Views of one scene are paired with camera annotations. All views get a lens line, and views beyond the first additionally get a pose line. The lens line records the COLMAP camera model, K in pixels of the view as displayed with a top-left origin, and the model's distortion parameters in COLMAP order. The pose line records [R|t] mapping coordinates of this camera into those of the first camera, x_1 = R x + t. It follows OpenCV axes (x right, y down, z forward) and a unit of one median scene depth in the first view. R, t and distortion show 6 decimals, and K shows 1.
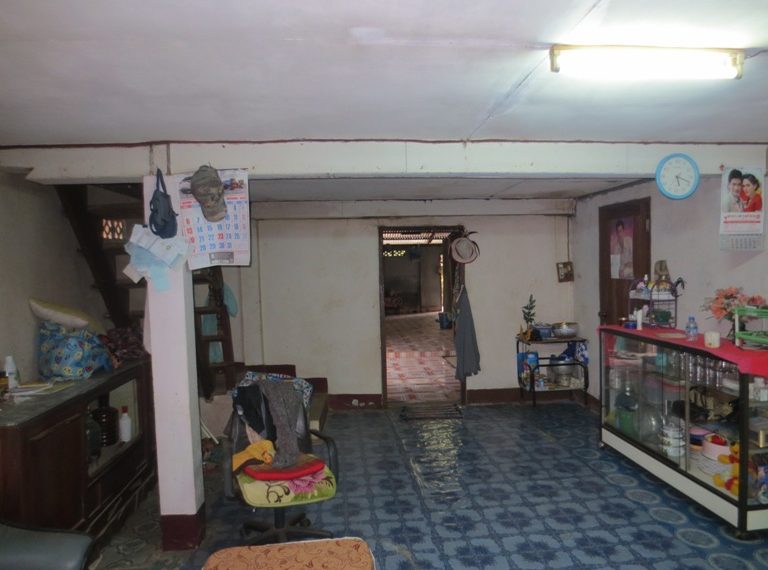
lens RADIAL K [[544.4, 0, 386.9], [0, 544.4, 287.3], [0, 0, 1]] dist [-0.033134, 0.009867]
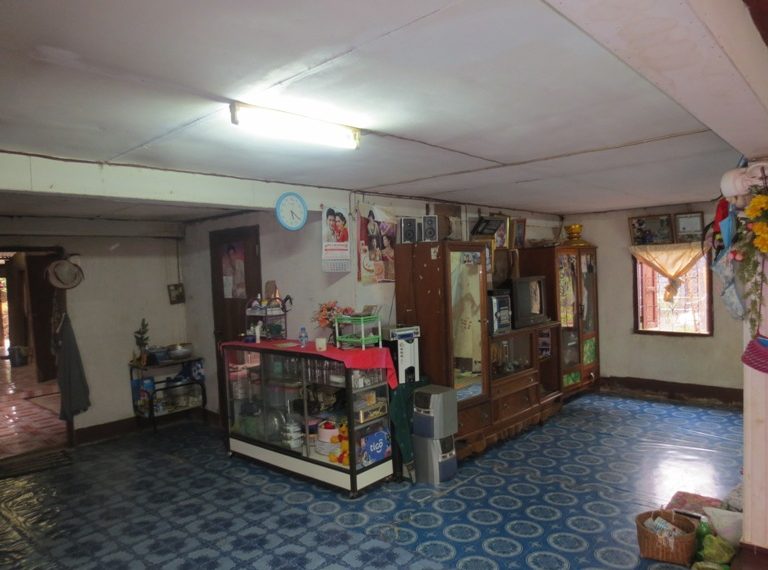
lens RADIAL K [[544.4, 0, 393.4], [0, 544.4, 287.5], [0, 0, 1]] dist [-0.033134, 0.009867]
pose [[0.730105, -0.032247, 0.682574, -0.105566], [0.056103, 0.998342, -0.012844, -0.007296], [-0.681028, 0.047671, 0.730704, -0.025229]]
